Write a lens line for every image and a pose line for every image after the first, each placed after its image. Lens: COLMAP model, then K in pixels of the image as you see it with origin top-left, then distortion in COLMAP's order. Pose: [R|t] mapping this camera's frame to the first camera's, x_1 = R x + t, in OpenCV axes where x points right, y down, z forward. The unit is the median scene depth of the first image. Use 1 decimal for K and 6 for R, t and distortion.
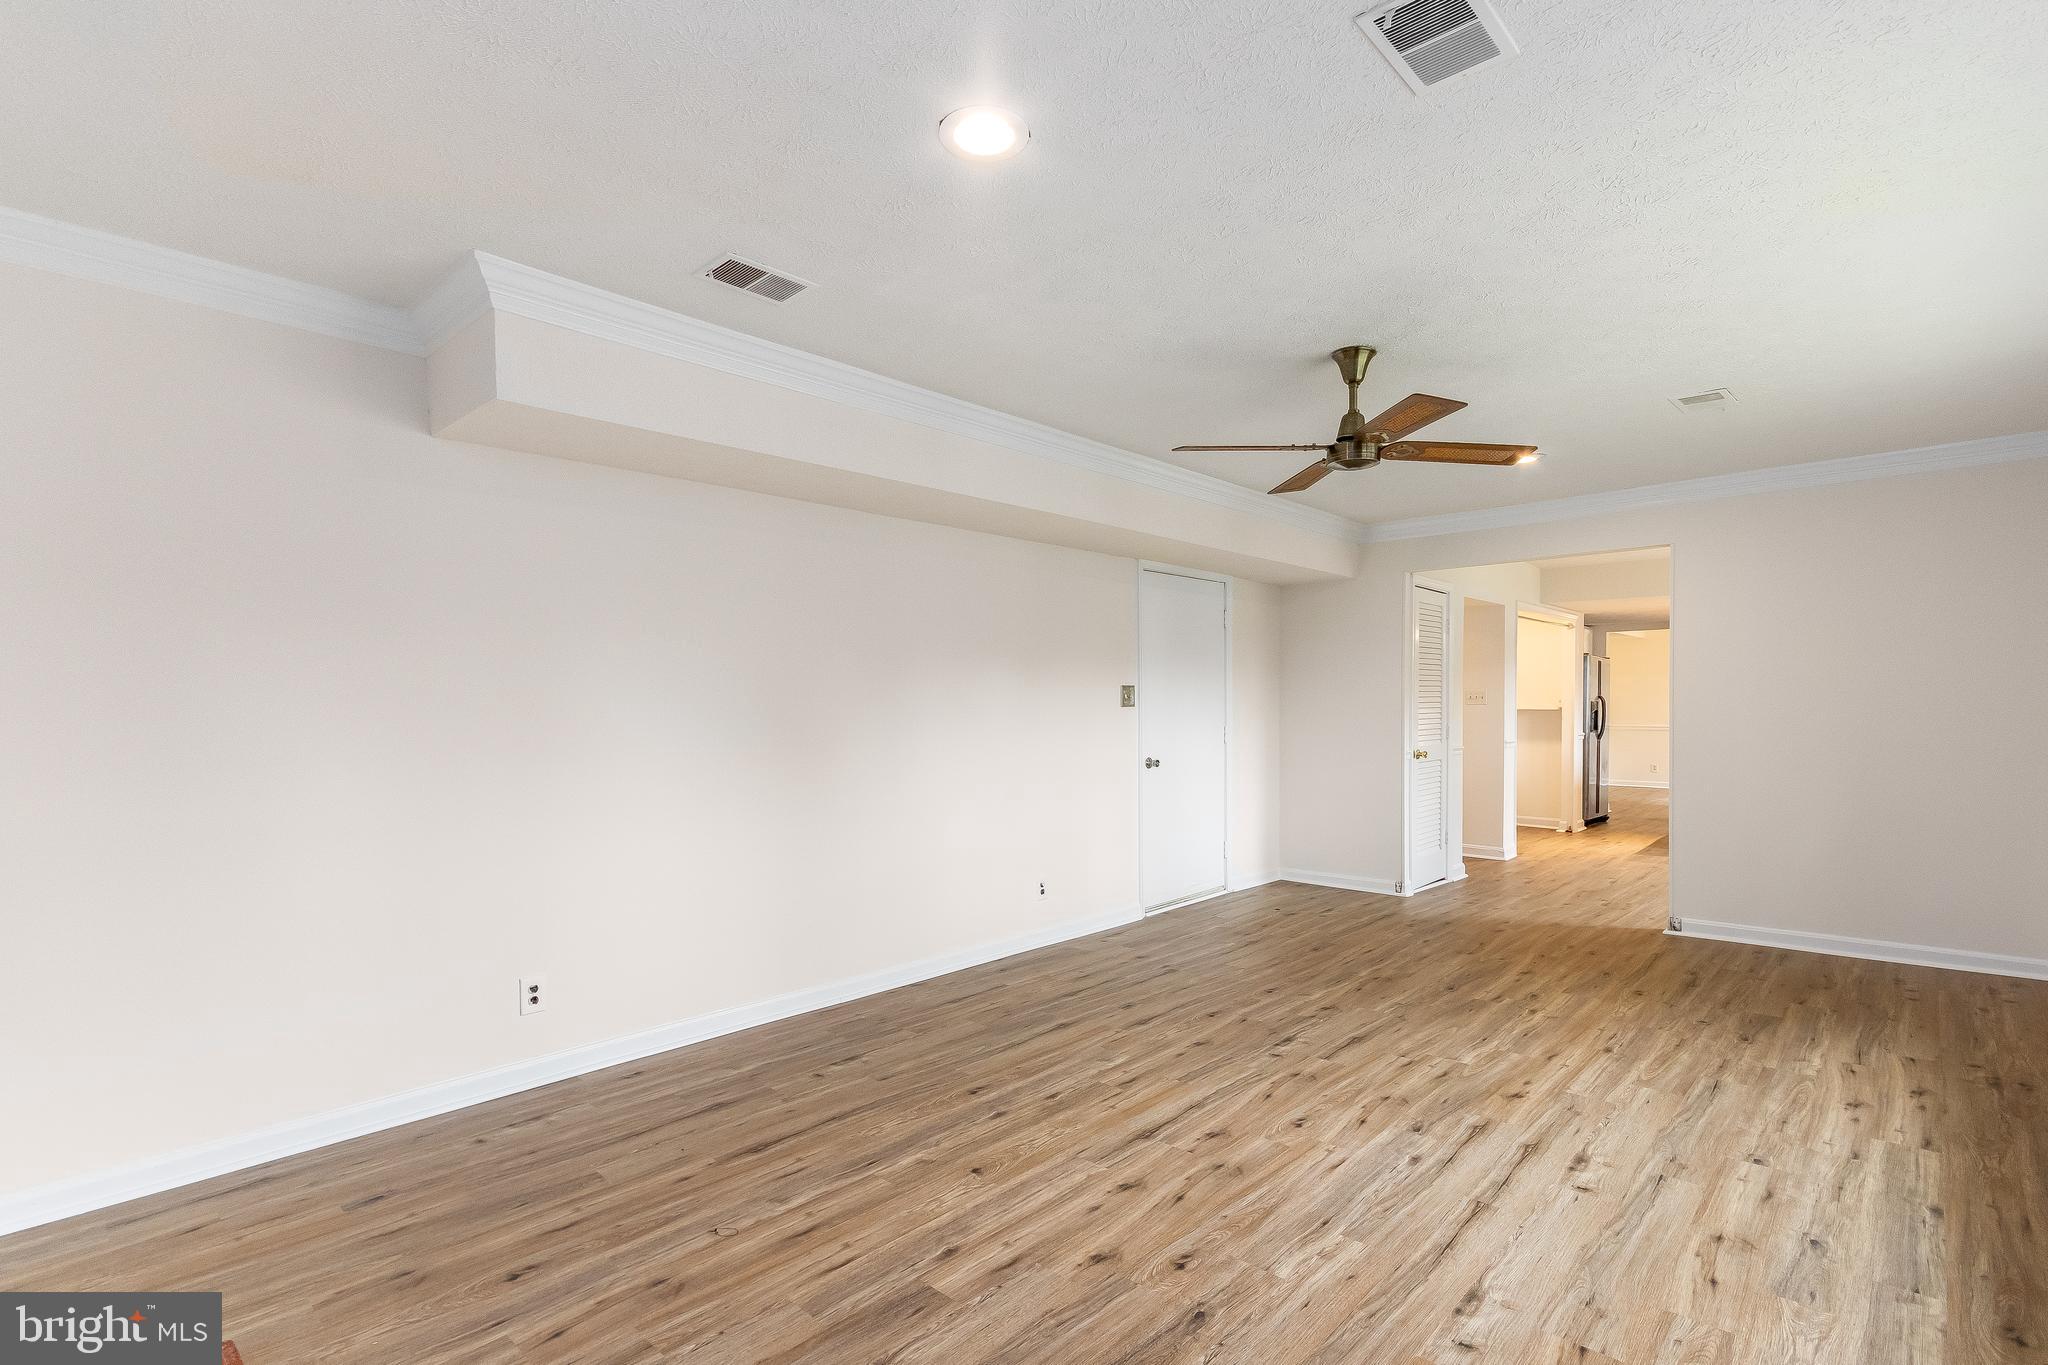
lens RADIAL K [[971.3, 0, 1029.5], [0, 971.3, 725.7], [0, 0, 1]] dist [-0.008104, -0.001064]
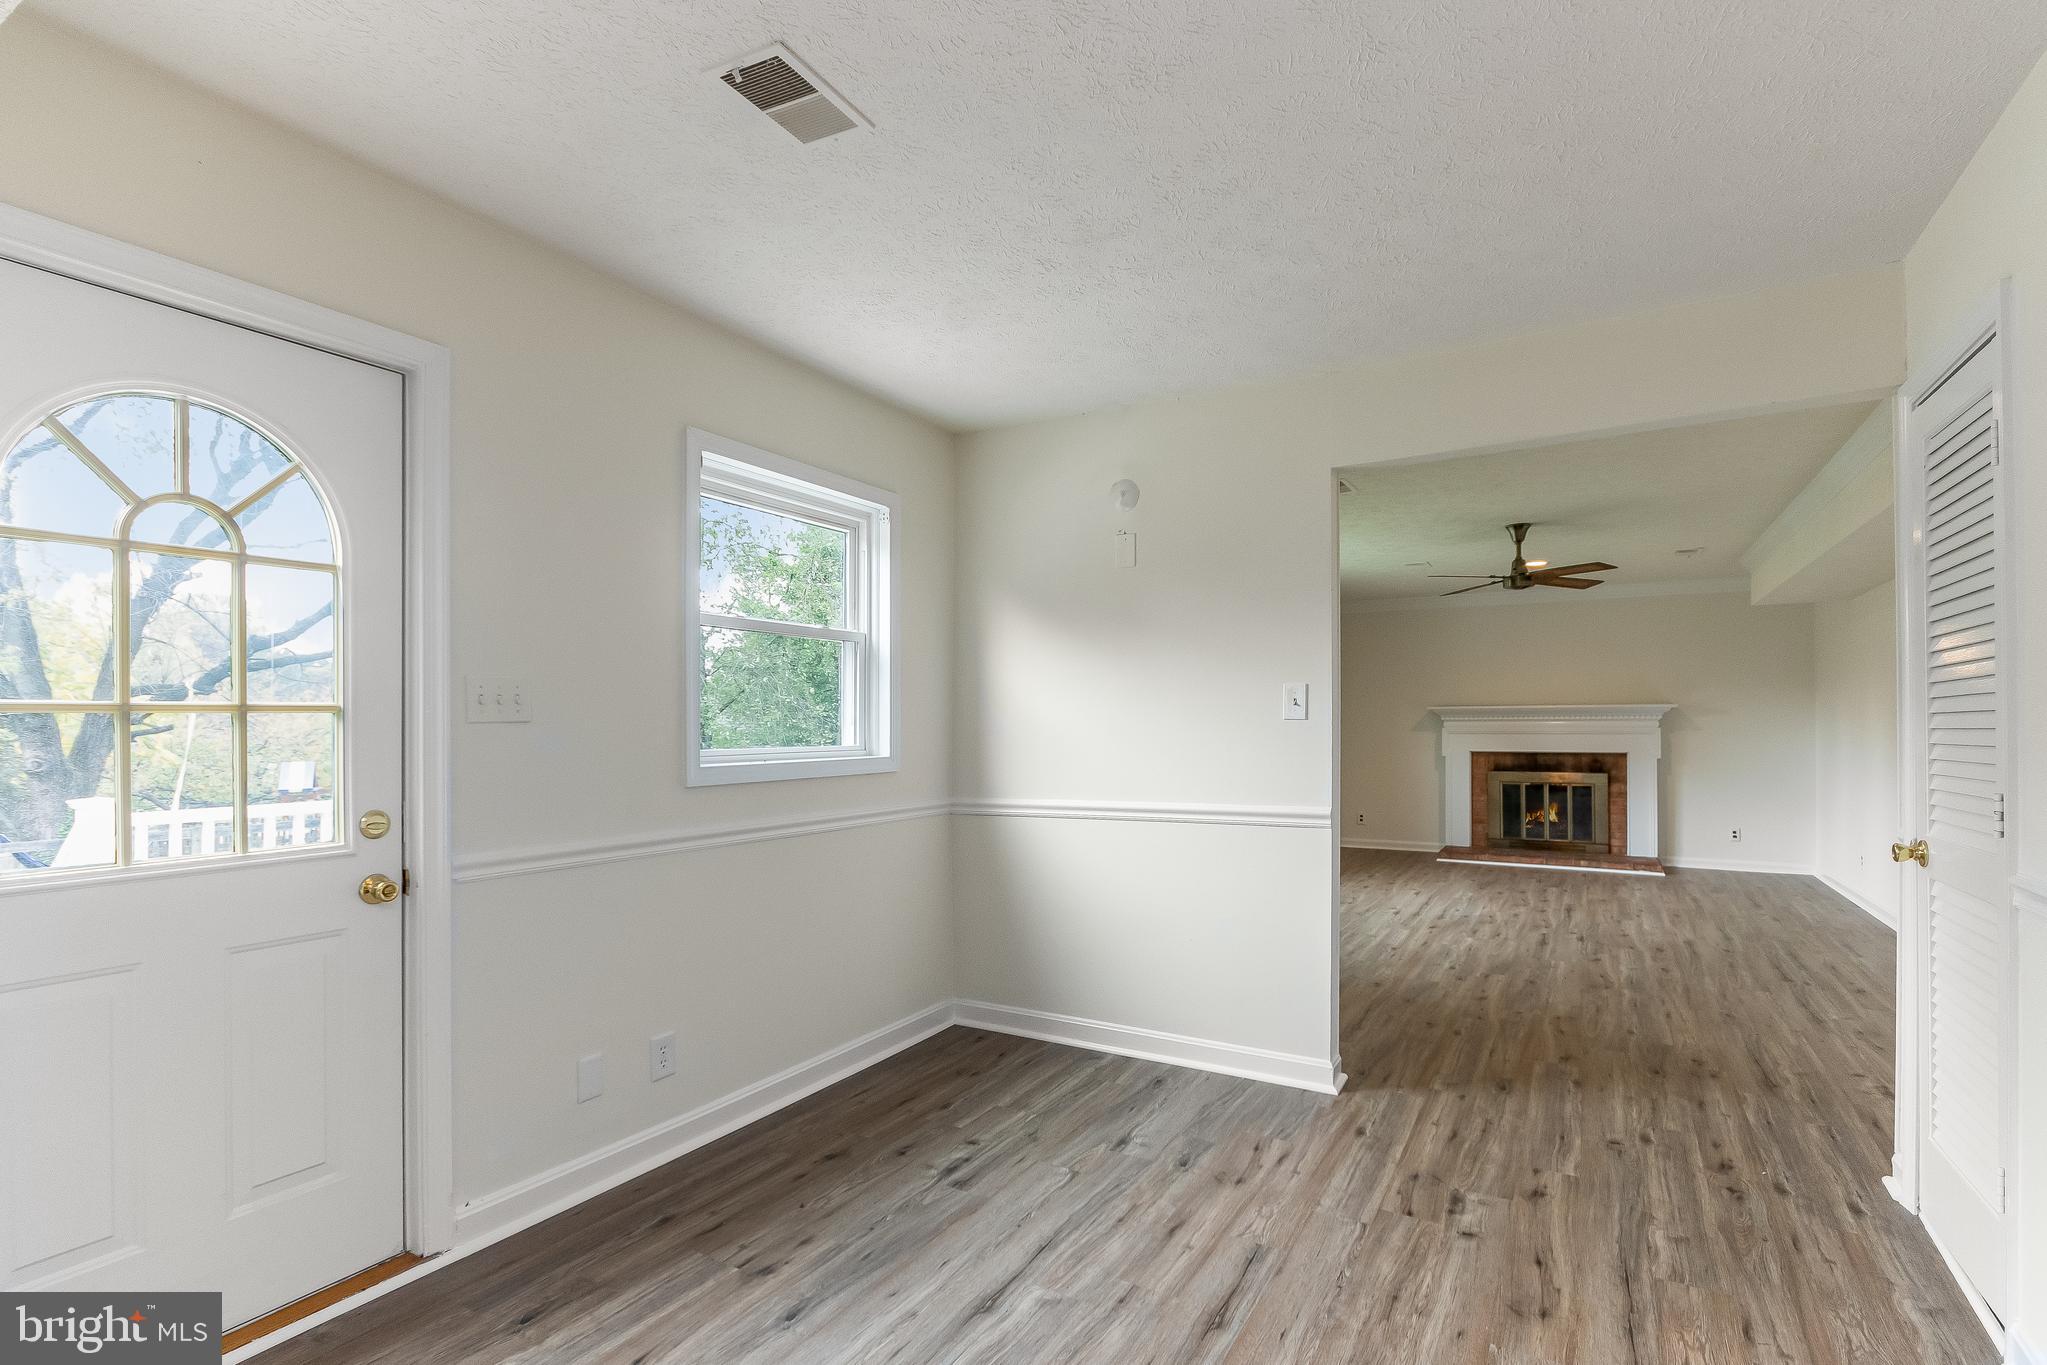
lens RADIAL K [[970.8, 0, 1029.0], [0, 970.8, 725.7], [0, 0, 1]] dist [-0.008104, -0.001064]
pose [[-0.974843, 0.008864, -0.222717, 1.620395], [0.003961, 0.999740, 0.022450, -0.058190], [0.222858, 0.021003, -0.974625, 2.549541]]
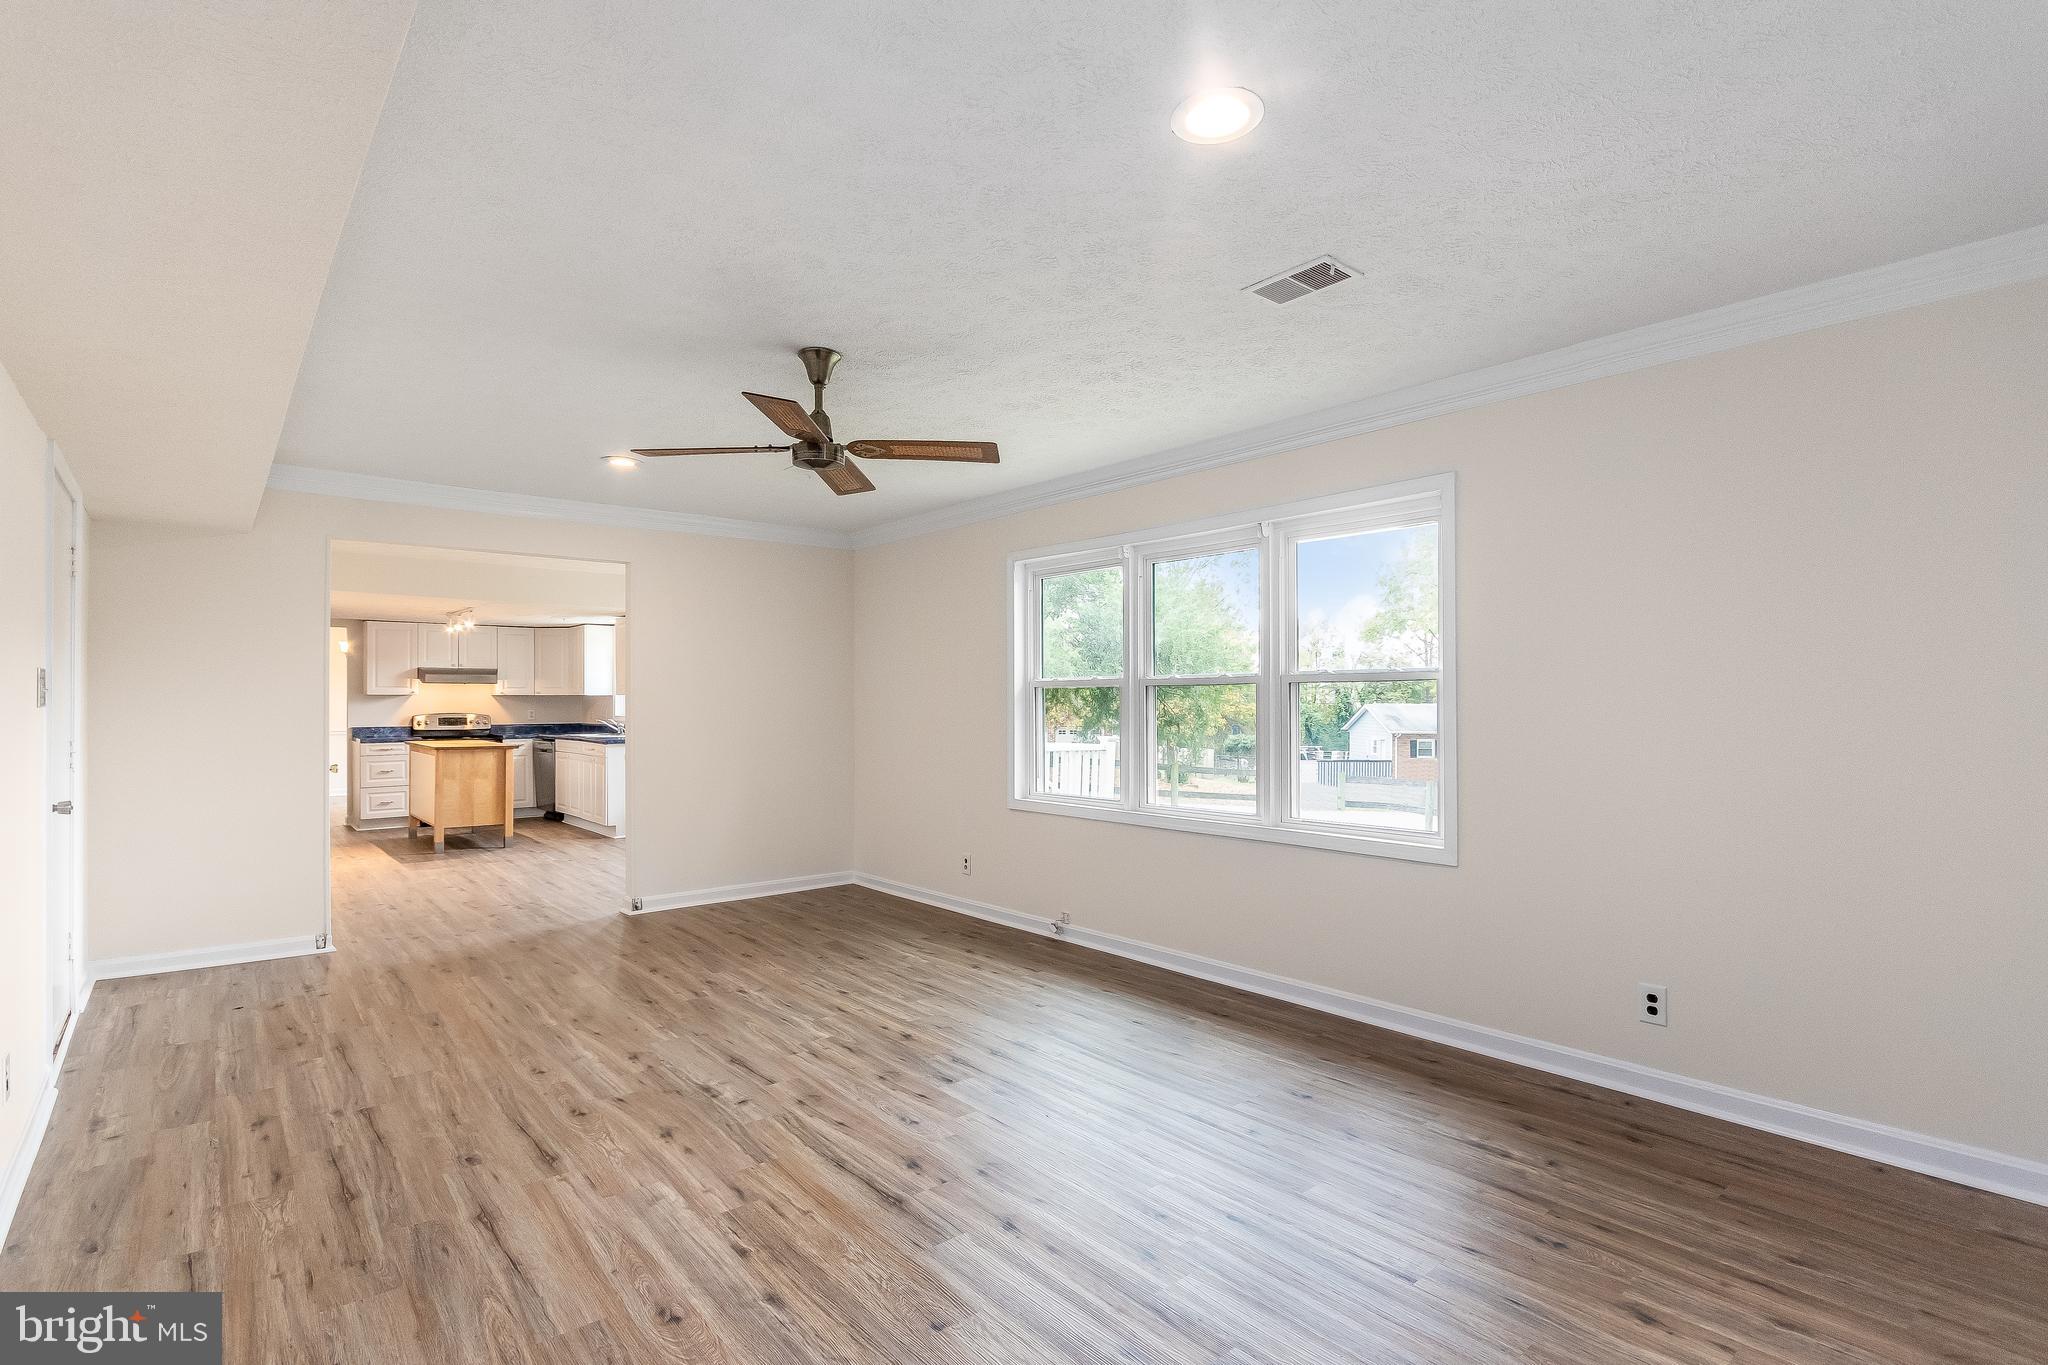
lens RADIAL K [[976.2, 0, 1034.2], [0, 976.2, 713.1], [0, 0, 1]] dist [-0.014651, 0.000002]
pose [[0.110888, -0.001414, 0.993832, -0.637275], [0.017611, 0.999845, -0.000543, -0.010814], [-0.993677, 0.017563, 0.110896, 0.671147]]
